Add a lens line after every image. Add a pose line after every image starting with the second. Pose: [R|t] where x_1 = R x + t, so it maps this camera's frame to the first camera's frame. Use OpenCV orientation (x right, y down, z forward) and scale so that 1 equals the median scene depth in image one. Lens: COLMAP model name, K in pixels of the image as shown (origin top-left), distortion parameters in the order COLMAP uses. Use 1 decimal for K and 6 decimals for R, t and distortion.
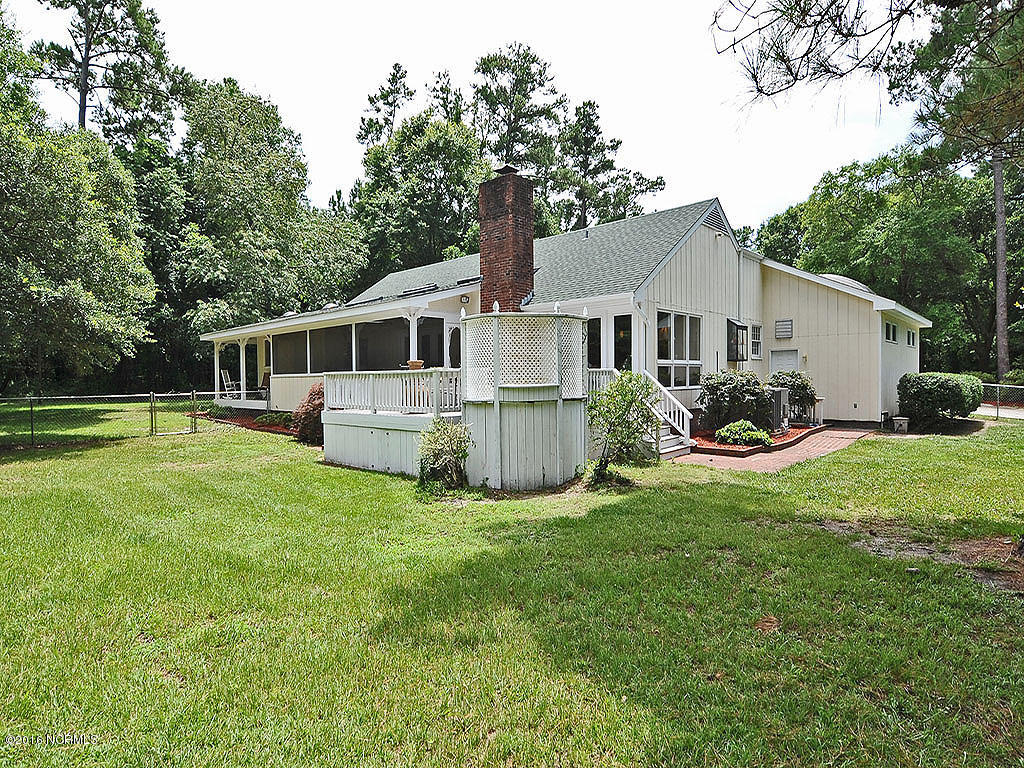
lens RADIAL K [[611.8, 0, 512.0], [0, 611.8, 384.0], [0, 0, 1]] dist [-0.003324, -0.002471]
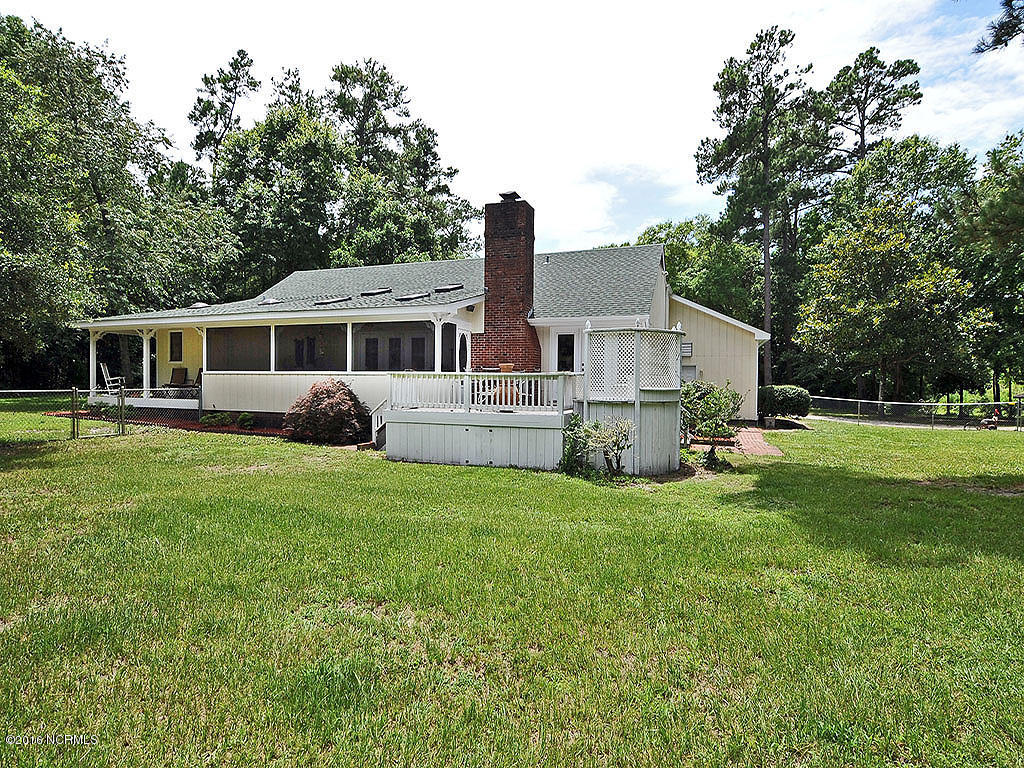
lens RADIAL K [[569.4, 0, 512.0], [0, 569.4, 384.0], [0, 0, 1]] dist [-0.002459, -0.001030]
pose [[0.916344, 0.024388, 0.399649, -0.146105], [-0.020710, 0.999694, -0.013518, 0.002955], [-0.399856, 0.004110, 0.916569, 0.016048]]
